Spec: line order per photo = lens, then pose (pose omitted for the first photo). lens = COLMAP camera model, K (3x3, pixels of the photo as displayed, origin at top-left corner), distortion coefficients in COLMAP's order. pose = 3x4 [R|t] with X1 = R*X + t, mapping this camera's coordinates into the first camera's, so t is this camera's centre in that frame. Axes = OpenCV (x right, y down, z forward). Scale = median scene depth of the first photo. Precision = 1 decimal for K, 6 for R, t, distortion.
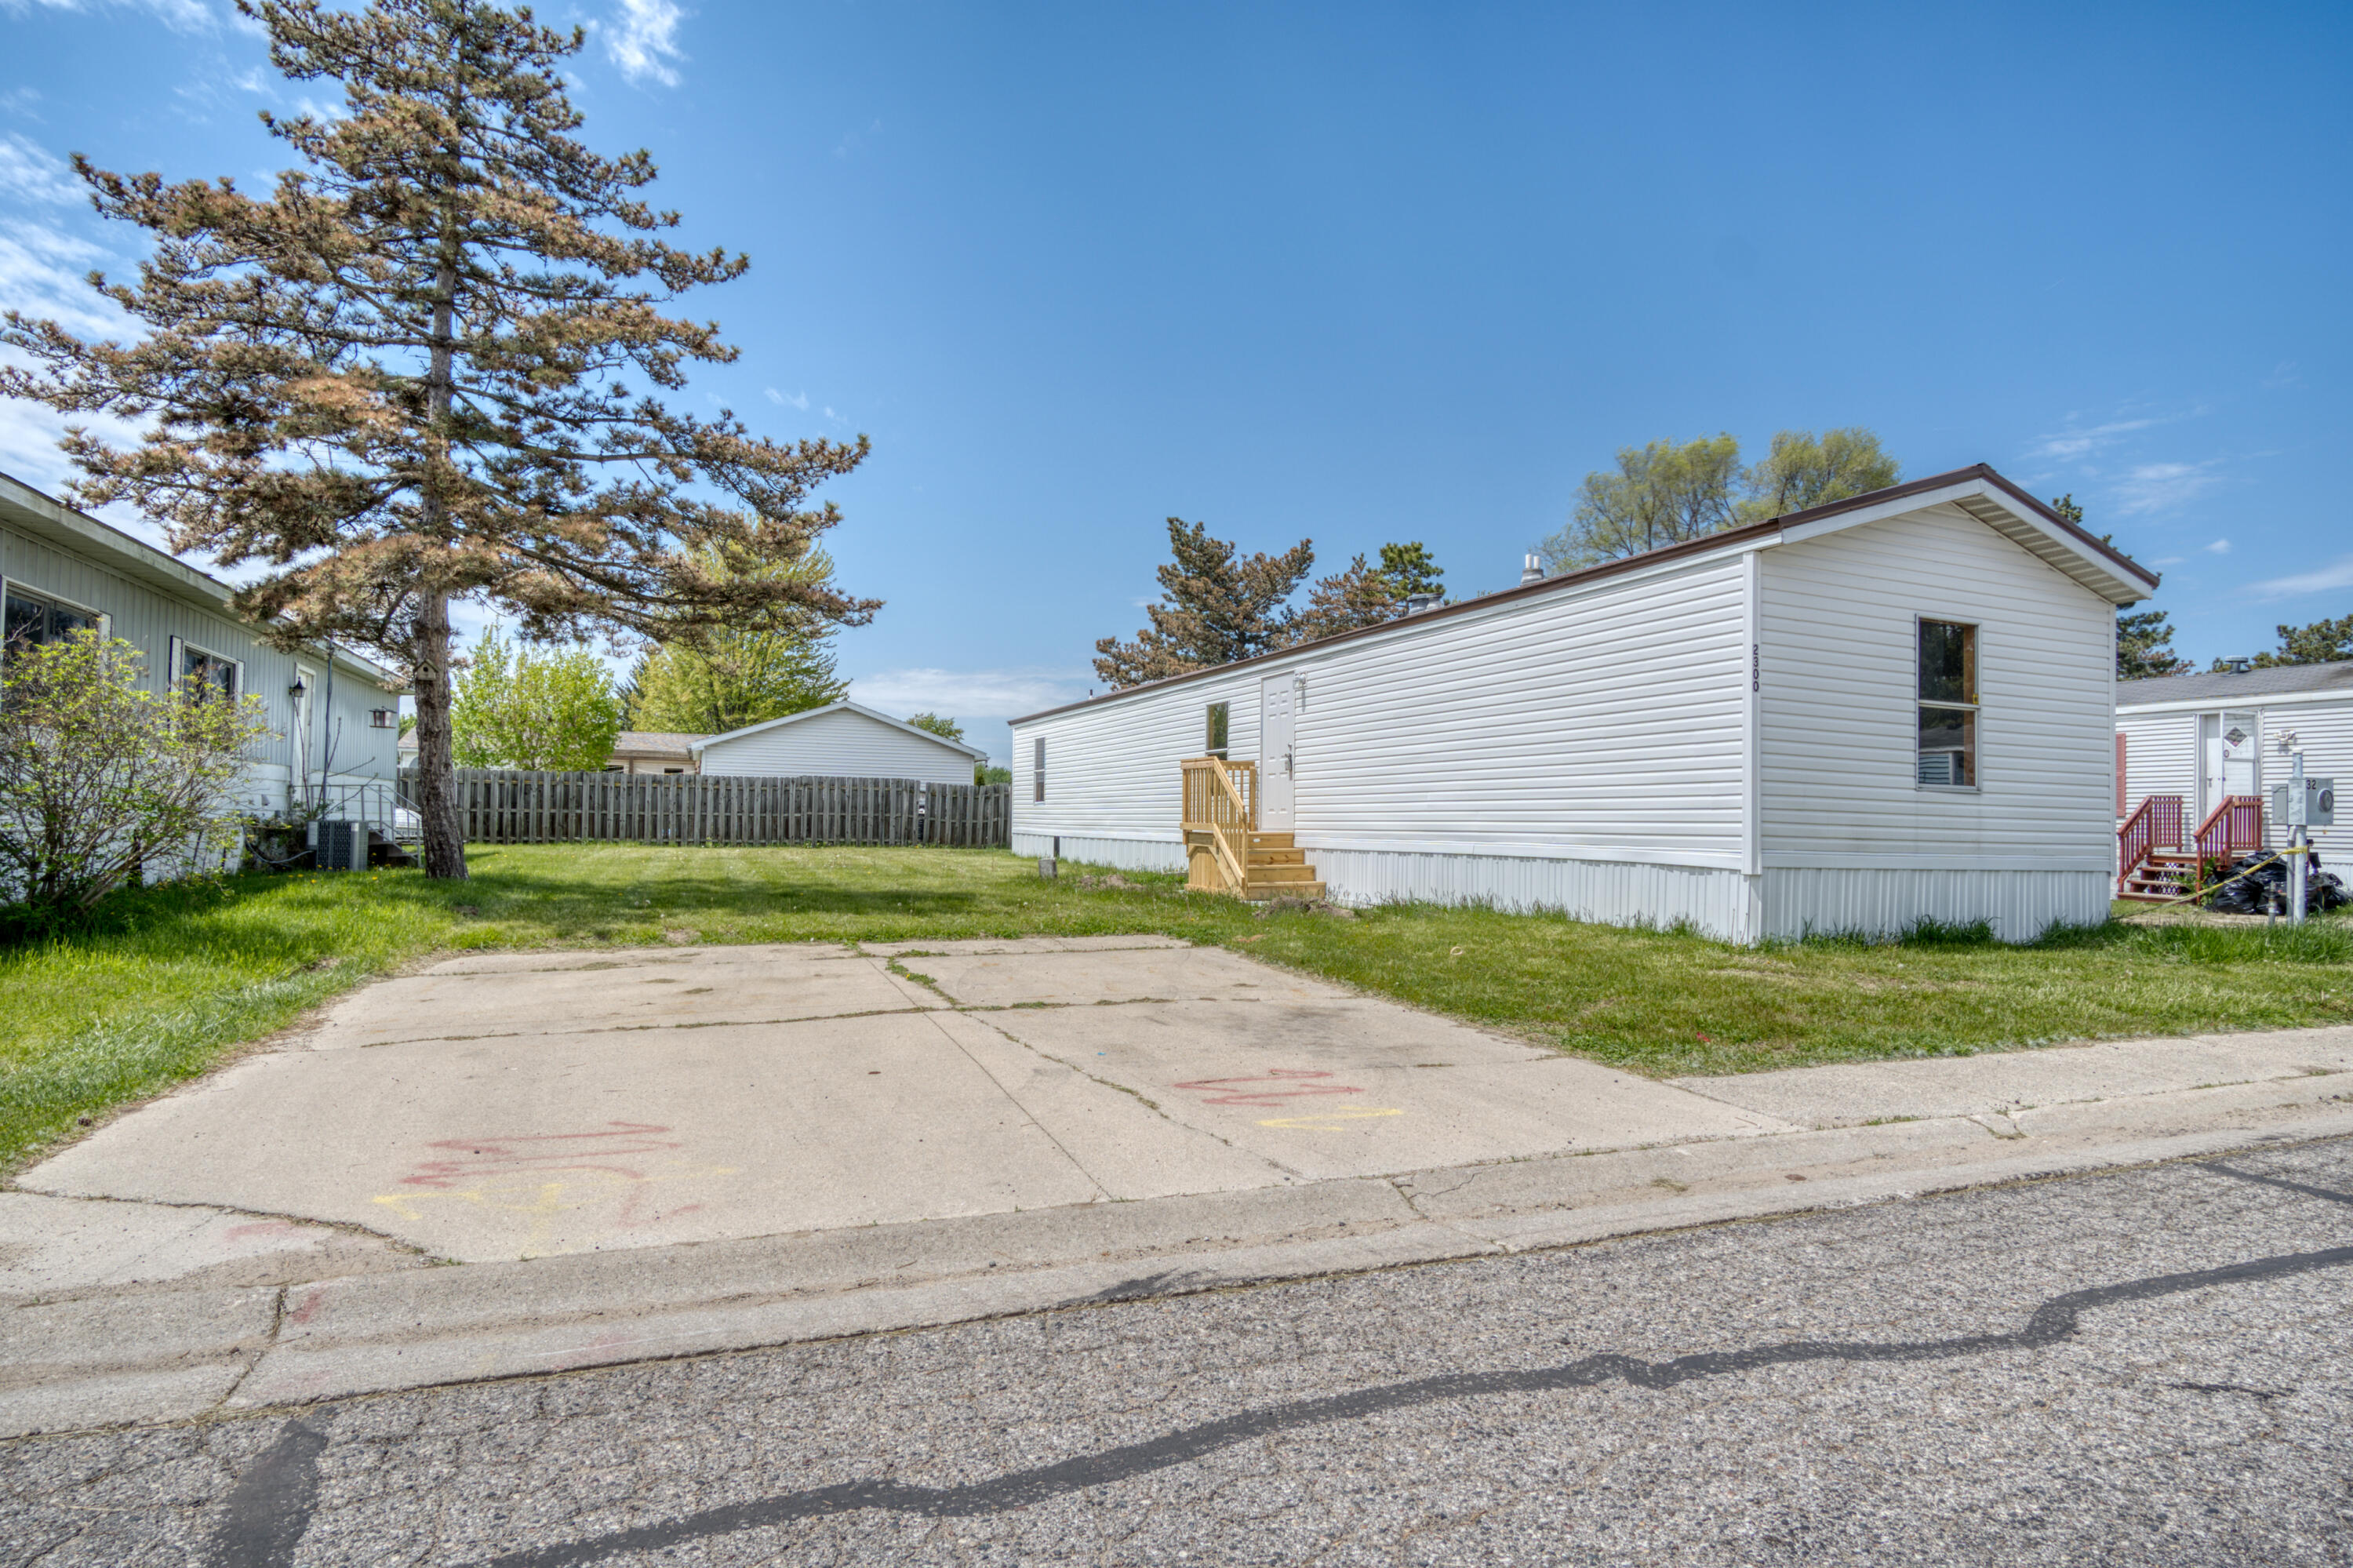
lens RADIAL K [[1250.6, 0, 1168.2], [0, 1250.6, 796.5], [0, 0, 1]] dist [-0.028439, 0.002510]
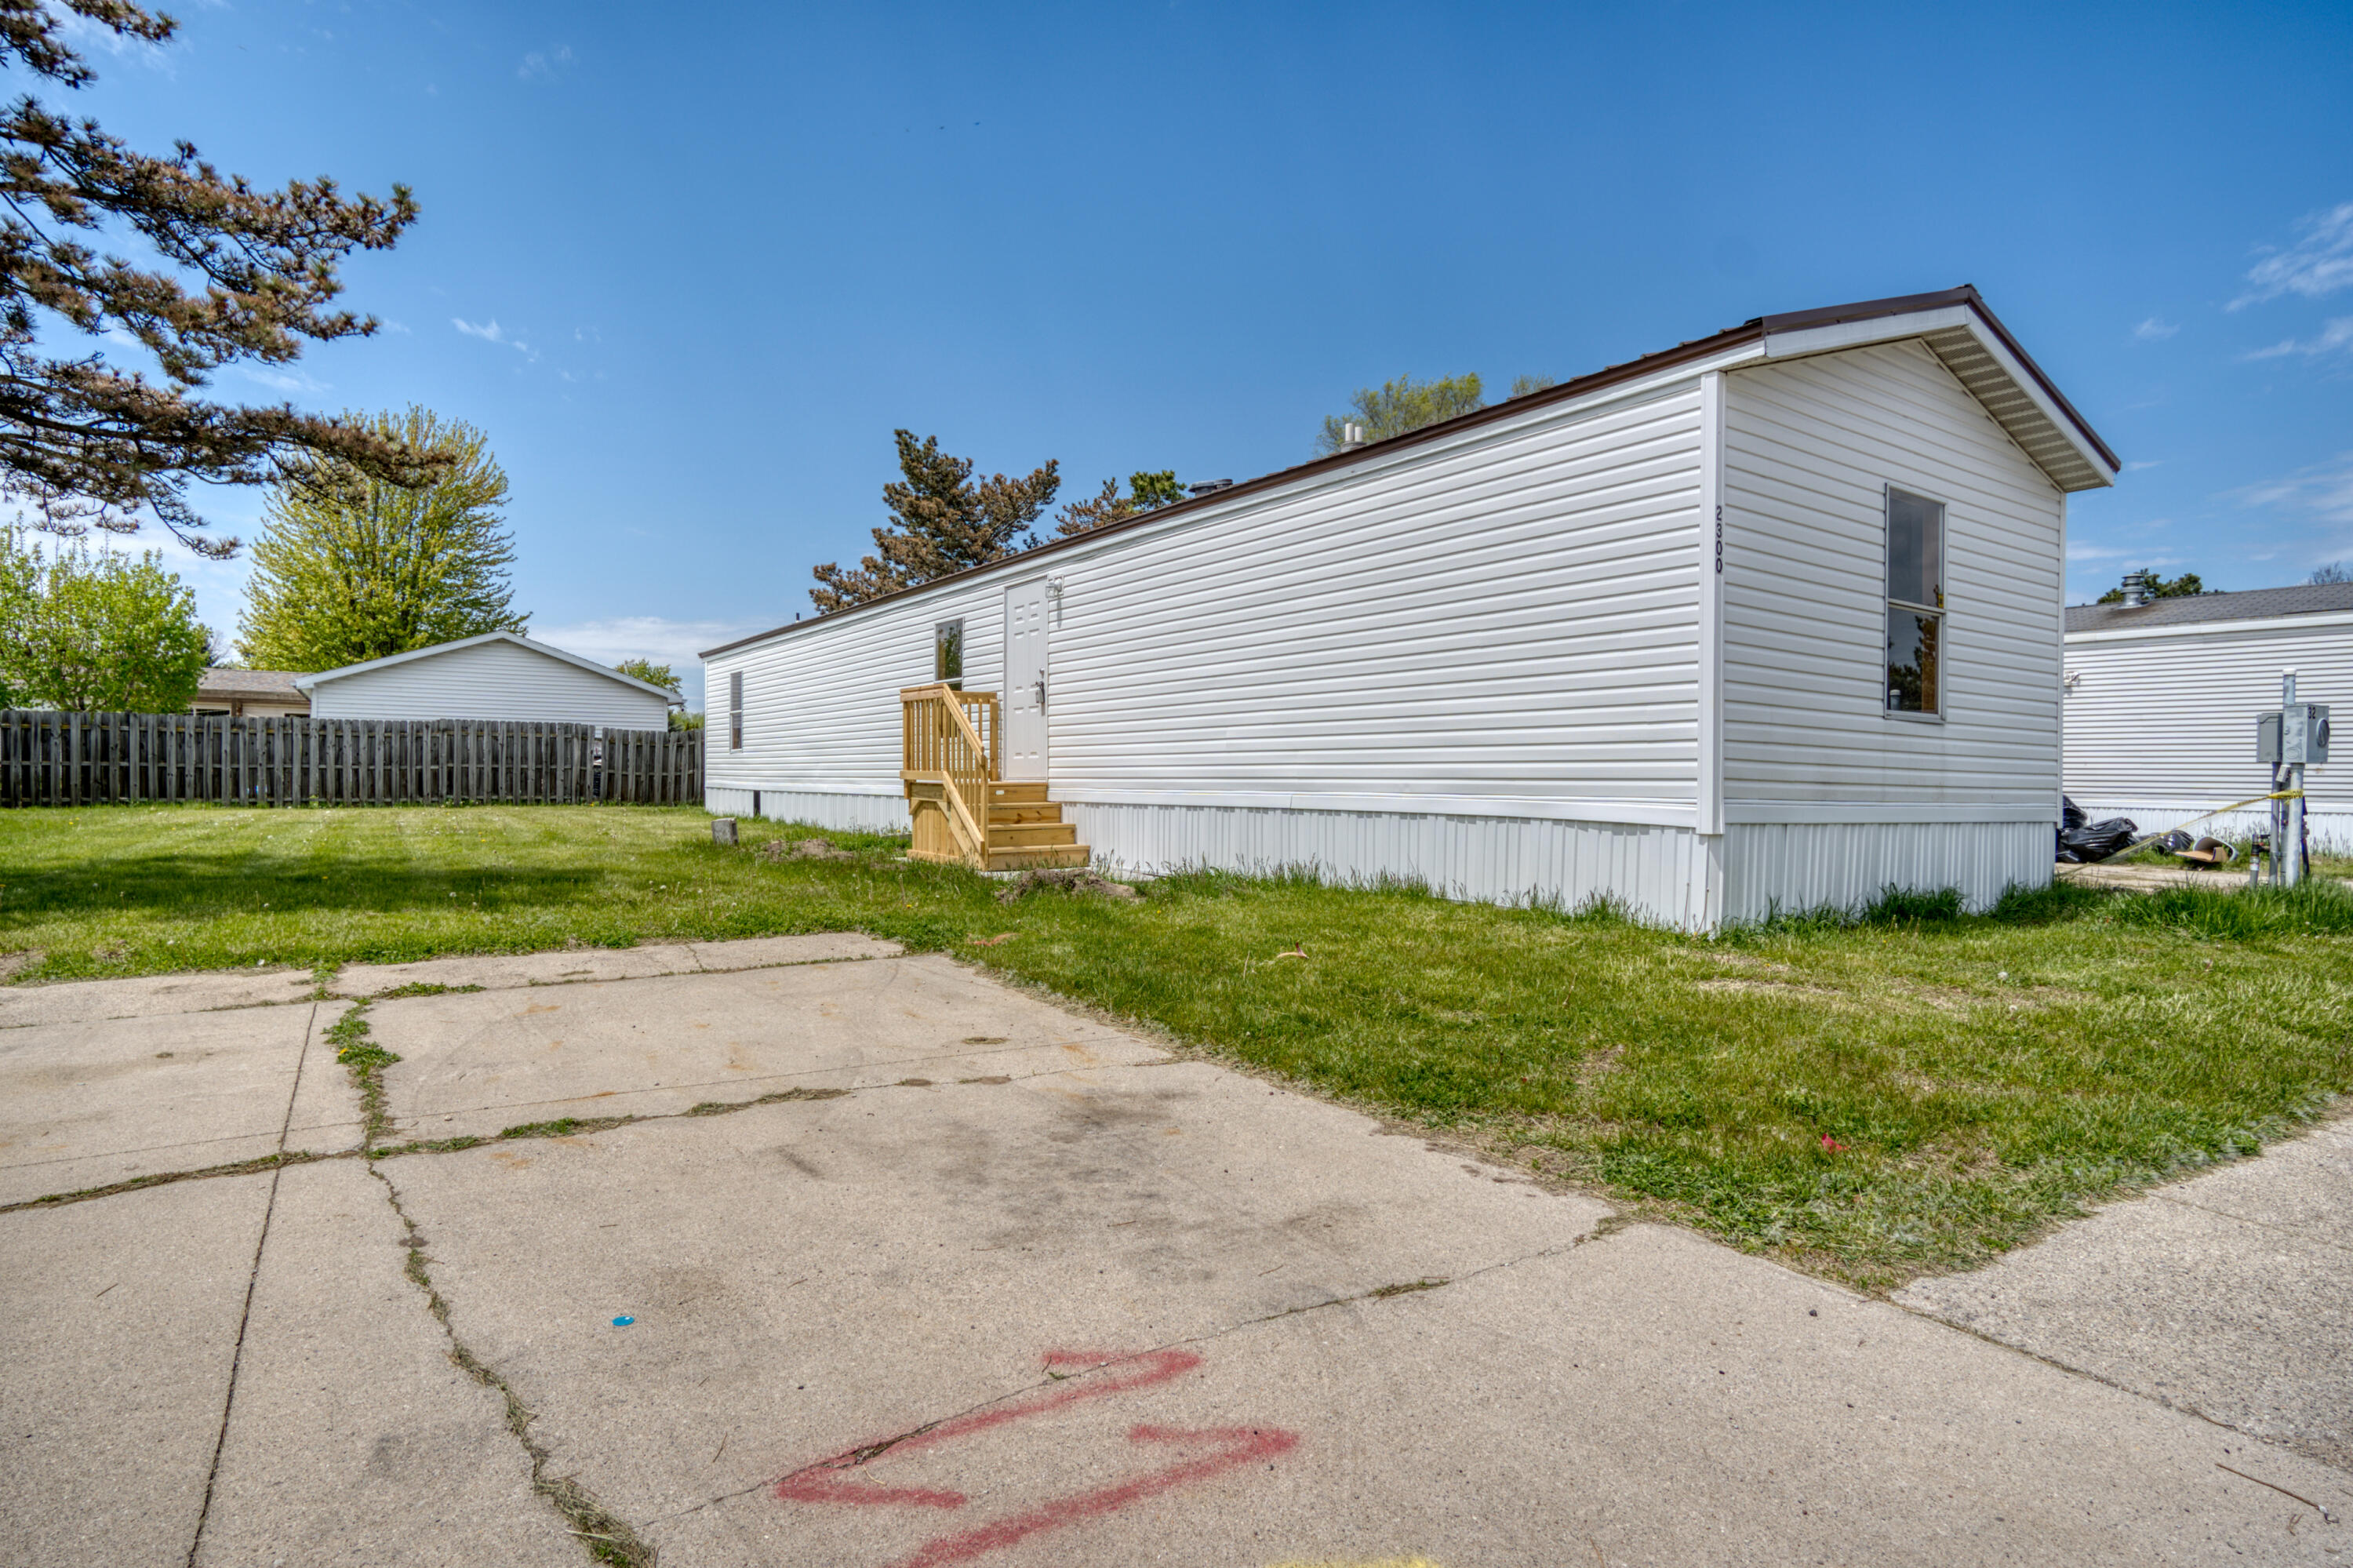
lens RADIAL K [[1250.6, 0, 1168.2], [0, 1250.6, 796.5], [0, 0, 1]] dist [-0.028439, 0.002510]
pose [[0.978801, -0.009229, 0.204605, 0.014035], [0.001568, 0.999293, 0.037574, 0.008392], [-0.204807, -0.036456, 0.978123, 0.215671]]
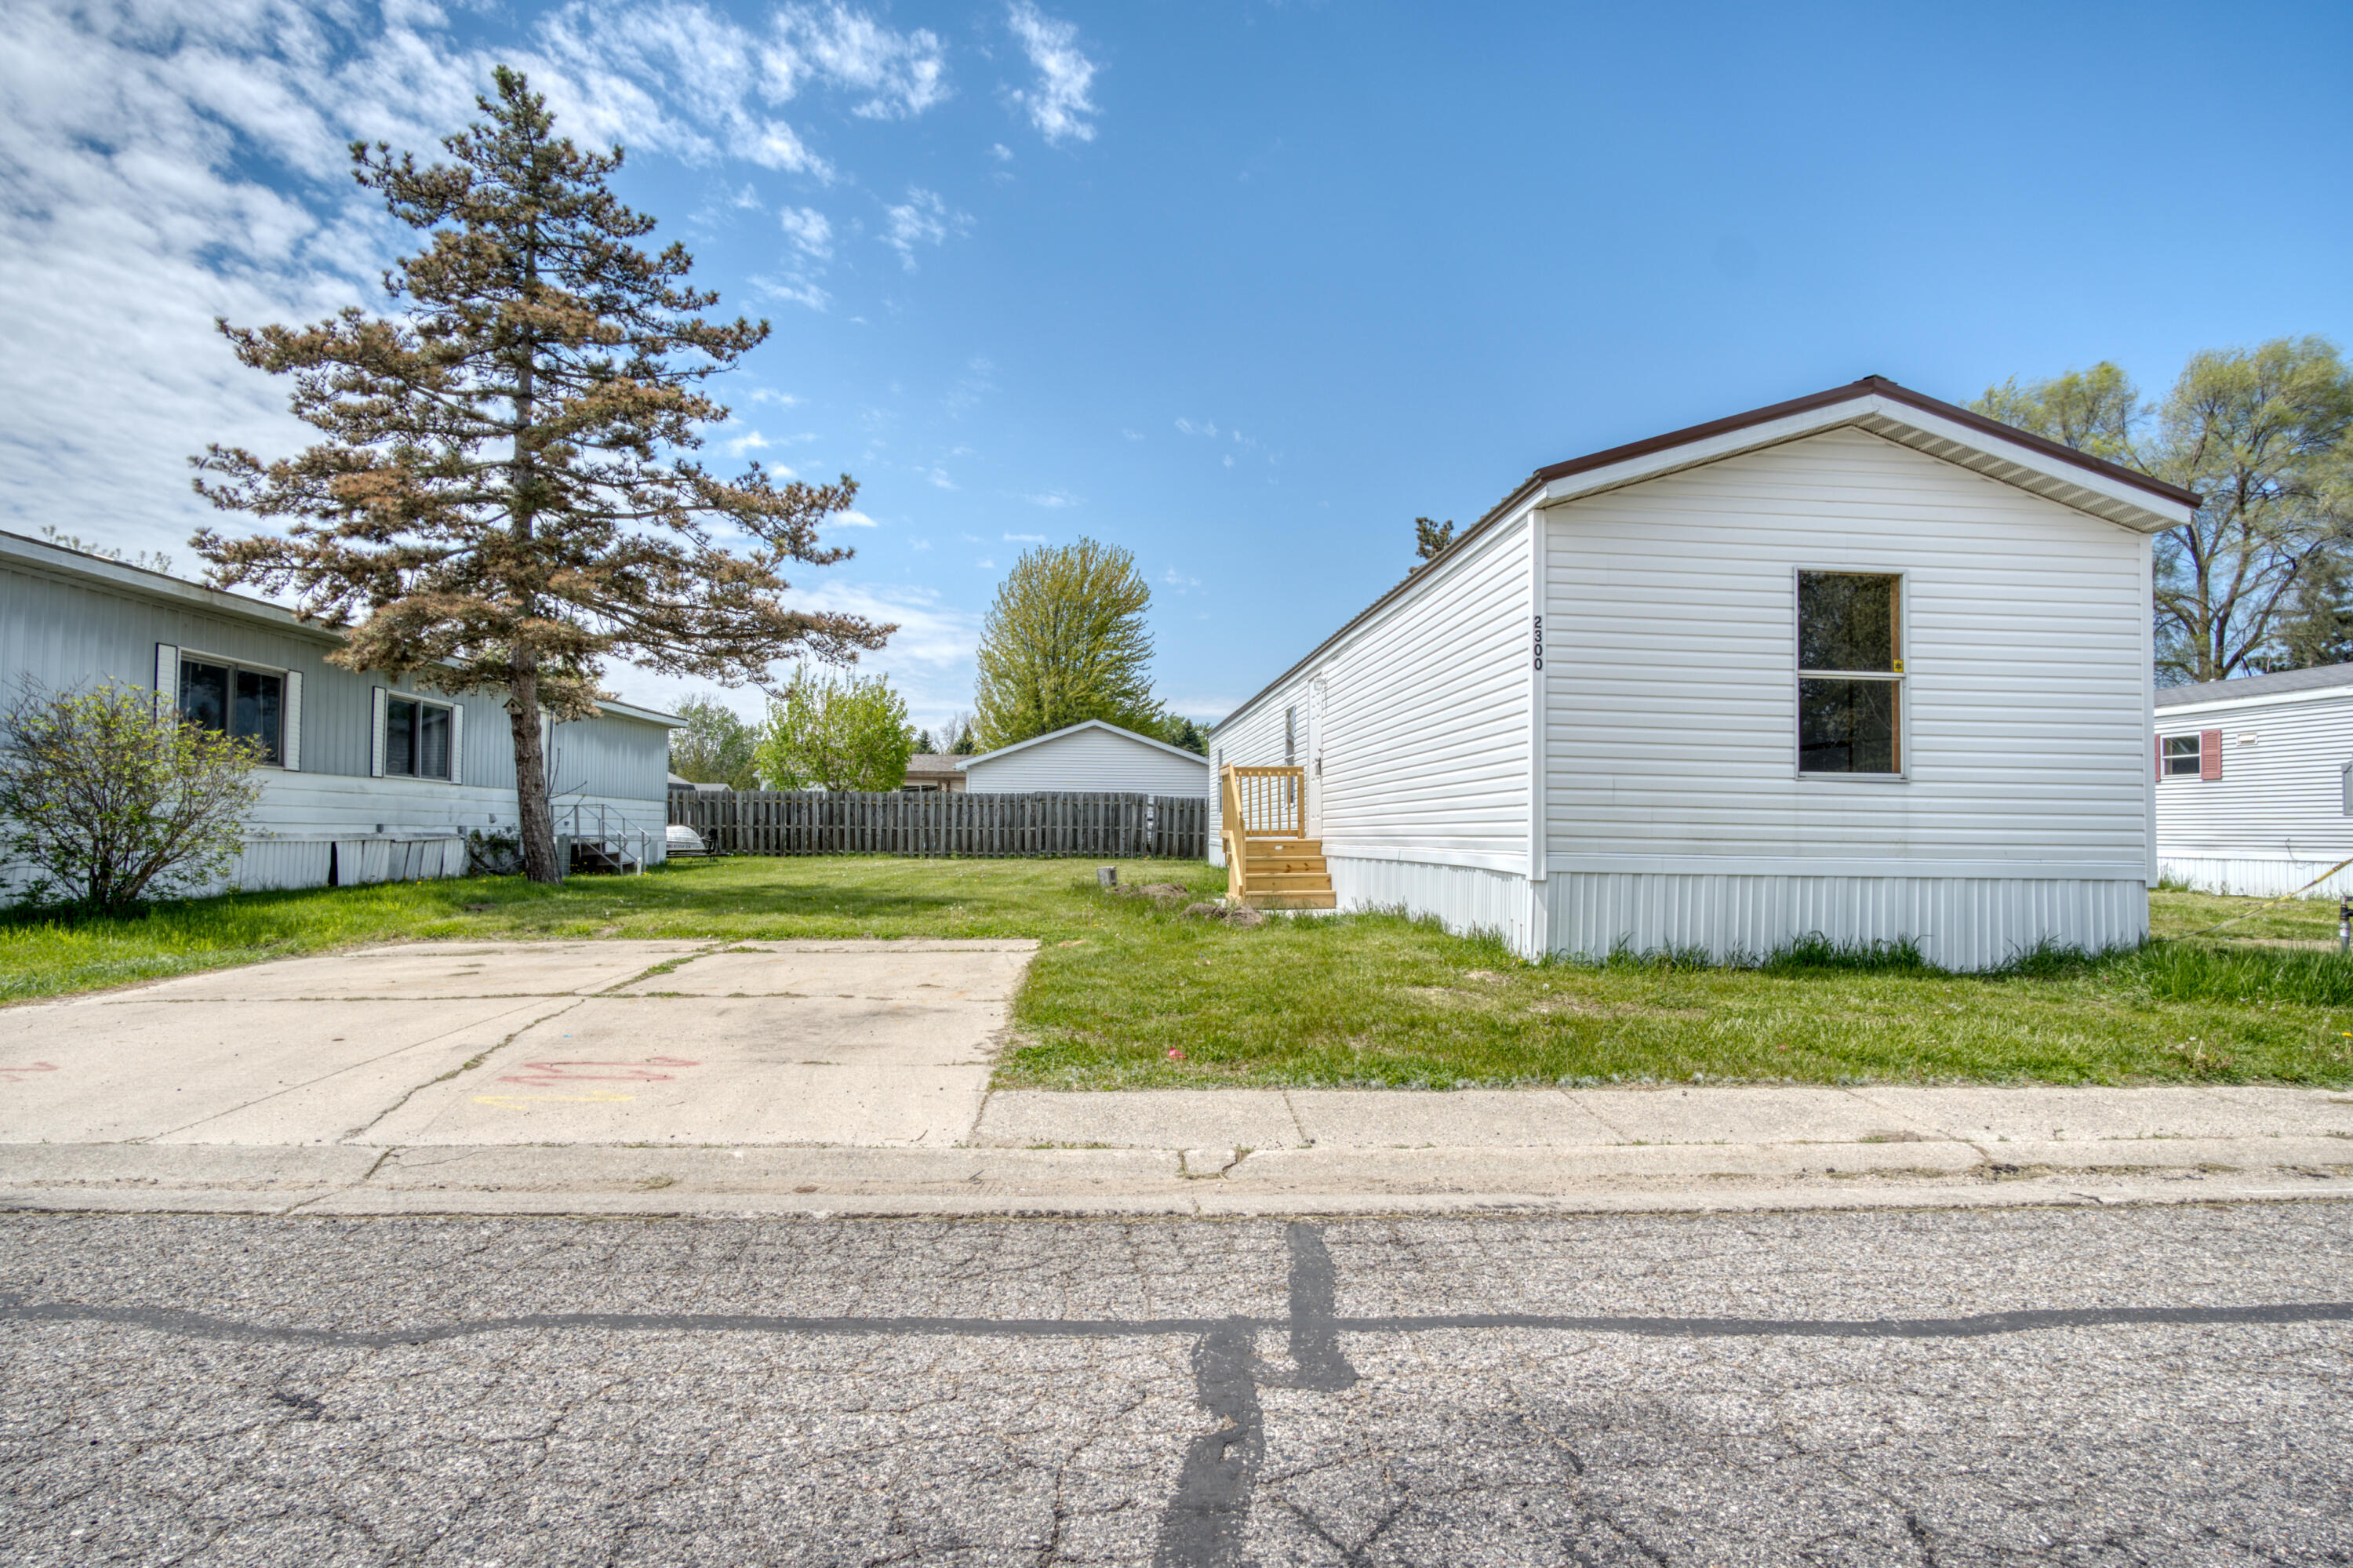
lens RADIAL K [[1250.6, 0, 1168.2], [0, 1250.6, 796.5], [0, 0, 1]] dist [-0.028439, 0.002510]
pose [[0.950119, -0.016764, -0.311436, 0.287013], [0.013104, 0.999818, -0.013842, 0.007466], [0.311611, 0.009070, 0.950166, 0.051230]]
